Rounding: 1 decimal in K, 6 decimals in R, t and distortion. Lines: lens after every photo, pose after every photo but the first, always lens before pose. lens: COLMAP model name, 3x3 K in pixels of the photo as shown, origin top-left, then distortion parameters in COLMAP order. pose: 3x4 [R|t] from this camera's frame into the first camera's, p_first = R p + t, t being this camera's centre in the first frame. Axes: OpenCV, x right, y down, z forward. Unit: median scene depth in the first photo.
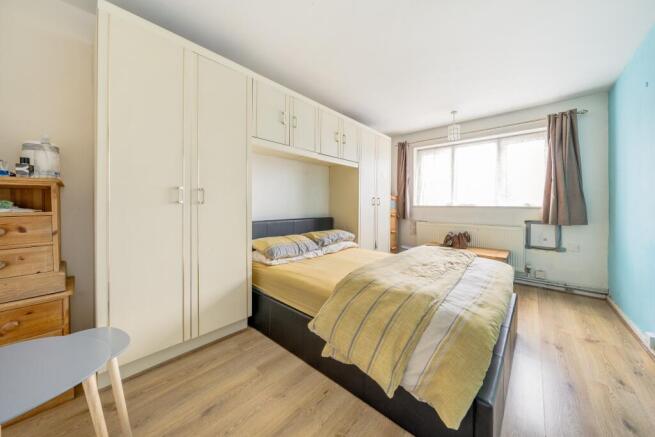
lens RADIAL K [[229.0, 0, 327.3], [0, 229.0, 202.7], [0, 0, 1]] dist [0.000216, 0.000006]
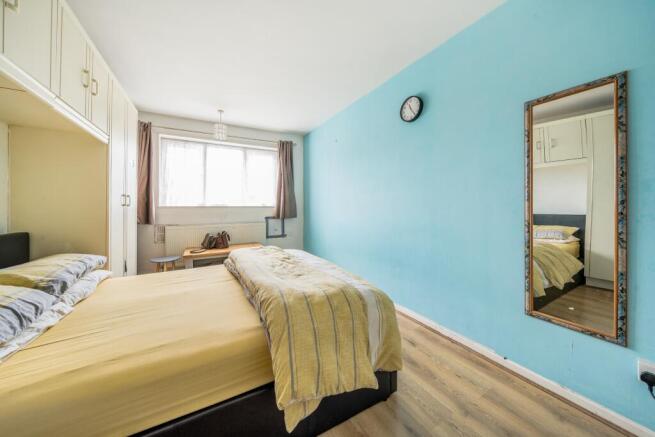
lens RADIAL K [[229.0, 0, 327.3], [0, 229.0, 202.7], [0, 0, 1]] dist [0.000216, 0.000006]
pose [[0.330279, 0.003380, 0.943877, -0.224800], [-0.004072, 0.999989, -0.002156, -0.001203], [-0.943875, -0.003131, 0.330289, 0.237042]]
